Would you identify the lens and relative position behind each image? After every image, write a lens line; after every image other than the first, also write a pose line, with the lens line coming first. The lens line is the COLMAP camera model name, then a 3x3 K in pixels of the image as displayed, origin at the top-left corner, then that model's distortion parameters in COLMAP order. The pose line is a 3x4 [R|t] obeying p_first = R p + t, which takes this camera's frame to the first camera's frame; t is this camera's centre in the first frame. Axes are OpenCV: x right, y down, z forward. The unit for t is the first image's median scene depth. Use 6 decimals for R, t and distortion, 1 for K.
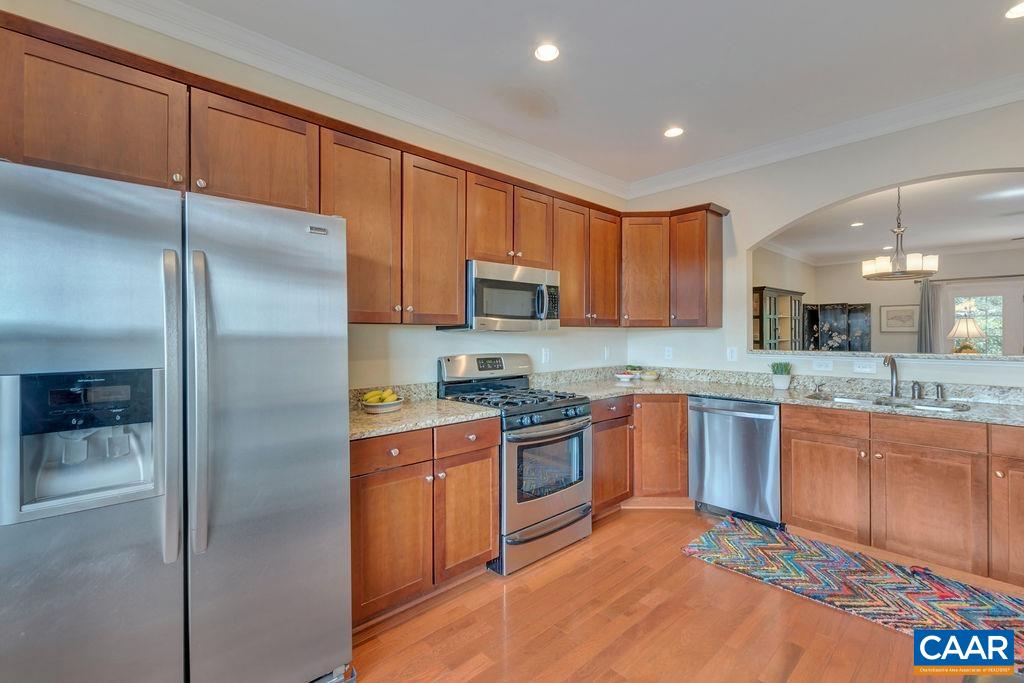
lens RADIAL K [[443.8, 0, 512.7], [0, 443.8, 337.0], [0, 0, 1]] dist [-0.000556, -0.001029]
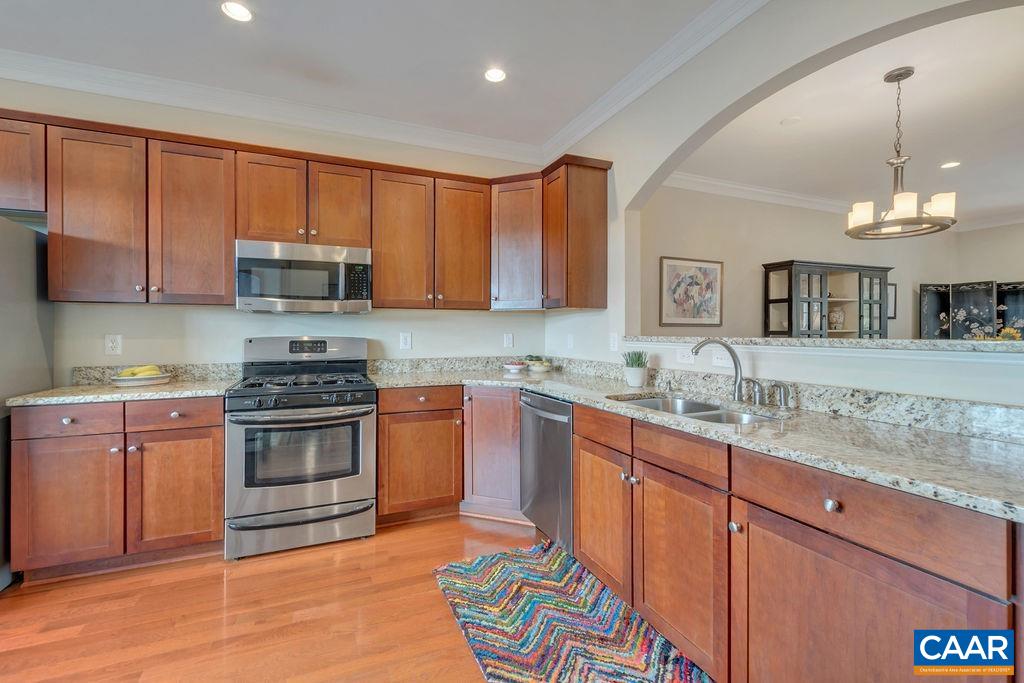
lens RADIAL K [[443.8, 0, 512.7], [0, 443.8, 337.0], [0, 0, 1]] dist [-0.000556, -0.001029]
pose [[0.945849, 0.006500, -0.324541, 0.774070], [-0.004281, 0.999962, 0.007550, 0.032680], [0.324578, -0.005752, 0.945841, 0.245718]]
